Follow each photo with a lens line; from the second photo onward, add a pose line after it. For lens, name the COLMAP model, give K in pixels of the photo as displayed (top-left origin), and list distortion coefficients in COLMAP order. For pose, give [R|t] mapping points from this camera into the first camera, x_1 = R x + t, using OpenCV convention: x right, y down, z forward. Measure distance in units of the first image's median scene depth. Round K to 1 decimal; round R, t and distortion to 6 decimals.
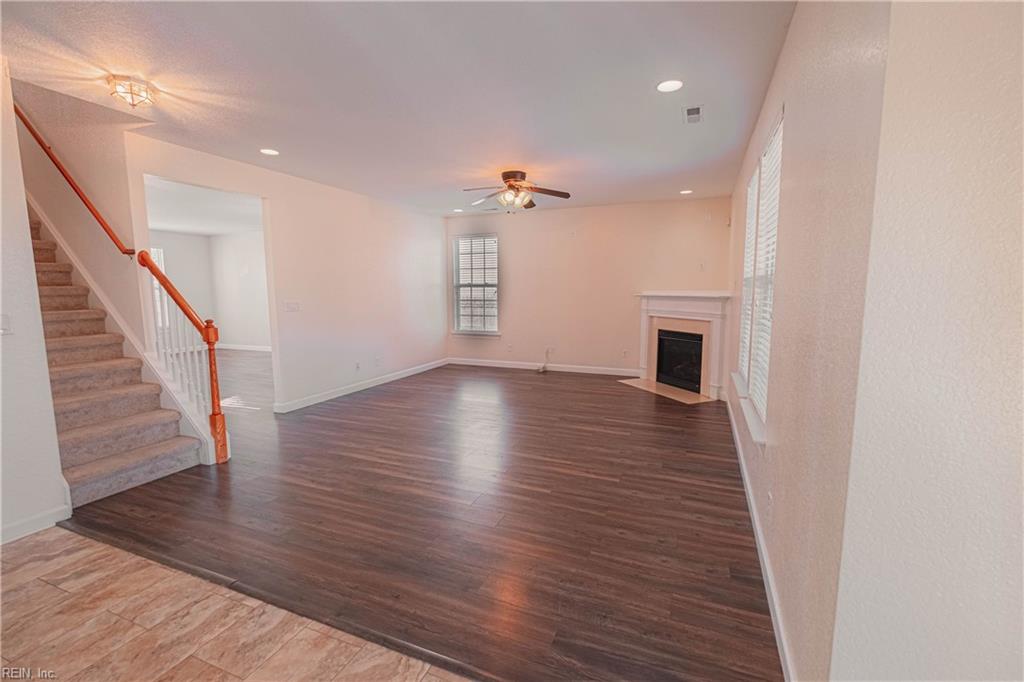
lens RADIAL K [[447.7, 0, 514.4], [0, 447.7, 344.3], [0, 0, 1]] dist [-0.001473, -0.001458]
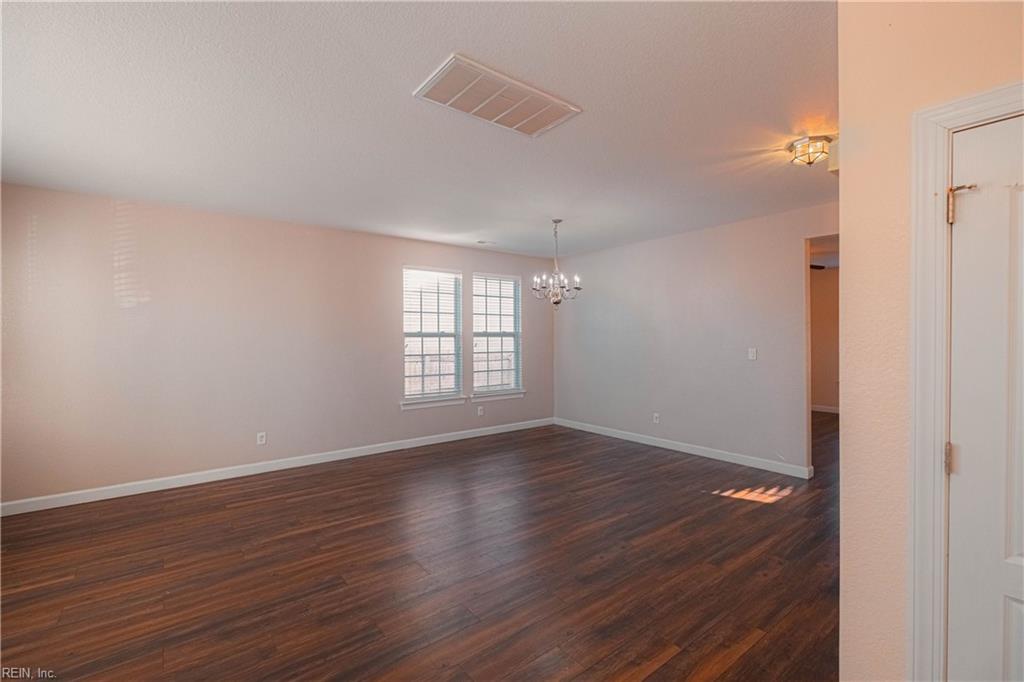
lens RADIAL K [[447.7, 0, 512.6], [0, 447.7, 335.3], [0, 0, 1]] dist [-0.001473, -0.001458]
pose [[0.498844, 0.005237, 0.866676, -1.349003], [0.108457, 0.991744, -0.068418, -0.131315], [-0.859879, 0.128127, 0.494157, 1.043834]]
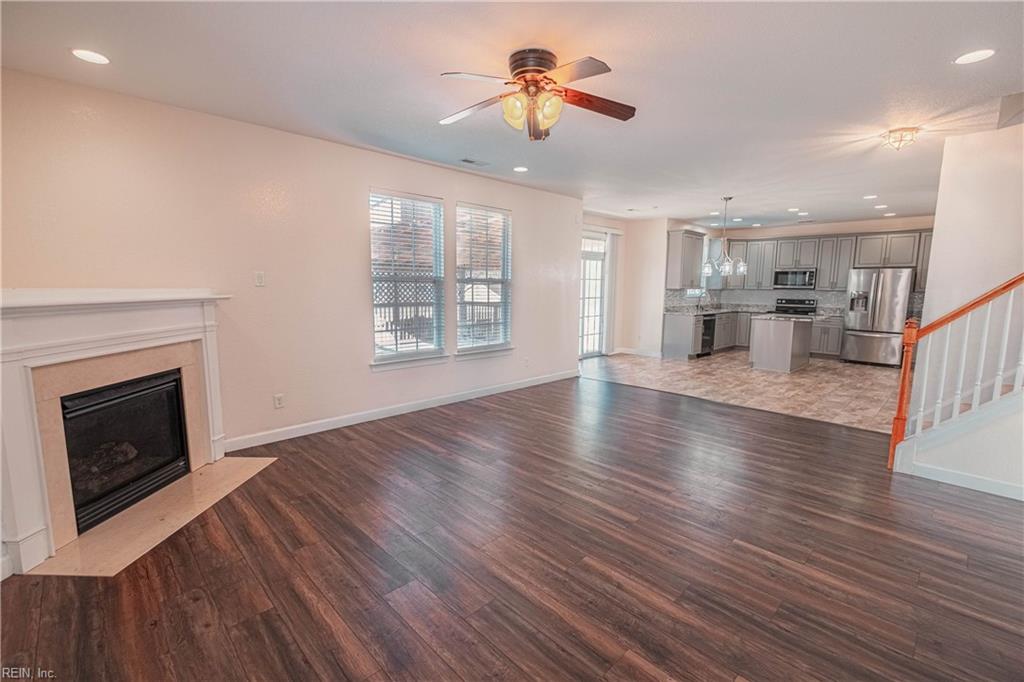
lens RADIAL K [[447.7, 0, 513.9], [0, 447.7, 339.2], [0, 0, 1]] dist [-0.001473, -0.001458]
pose [[-0.916906, -0.050639, 0.395877, -0.255524], [0.047138, 0.971234, 0.233413, -0.243115], [-0.396309, 0.232679, -0.888144, 1.936048]]
